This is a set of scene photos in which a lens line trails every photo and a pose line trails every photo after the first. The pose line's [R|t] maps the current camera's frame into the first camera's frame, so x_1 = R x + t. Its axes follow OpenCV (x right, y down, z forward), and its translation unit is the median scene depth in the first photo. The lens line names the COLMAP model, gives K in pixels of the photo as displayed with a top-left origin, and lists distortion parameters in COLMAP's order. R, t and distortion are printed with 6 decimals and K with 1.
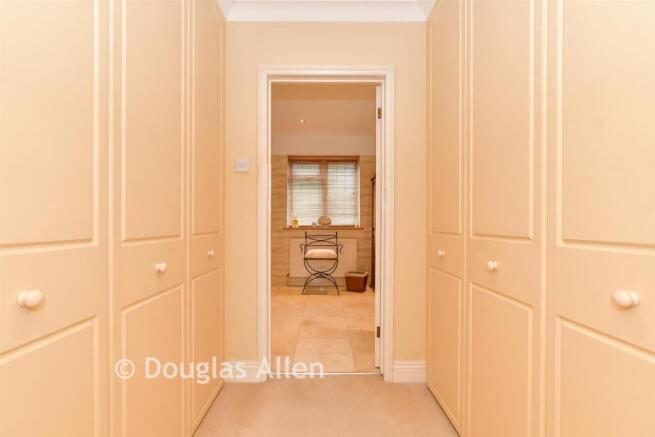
lens RADIAL K [[290.0, 0, 327.1], [0, 290.0, 220.8], [0, 0, 1]] dist [0.001528, 0.000026]
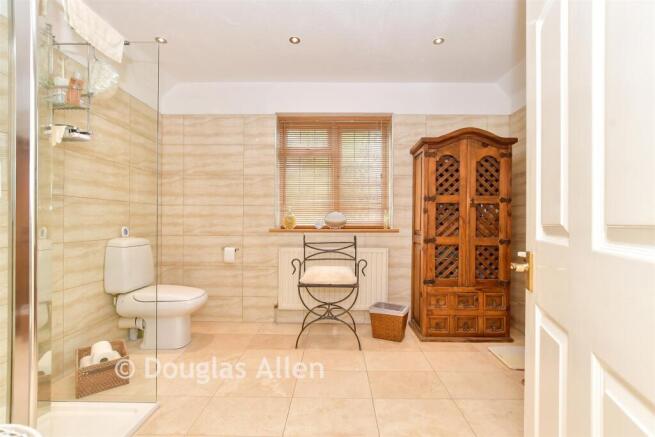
lens RADIAL K [[290.0, 0, 327.3], [0, 290.0, 218.3], [0, 0, 1]] dist [0.001528, 0.000026]
pose [[0.998934, 0.003224, -0.046048, 0.002202], [-0.003182, 0.999994, 0.000999, -0.000661], [0.046051, -0.000852, 0.998939, 0.389842]]
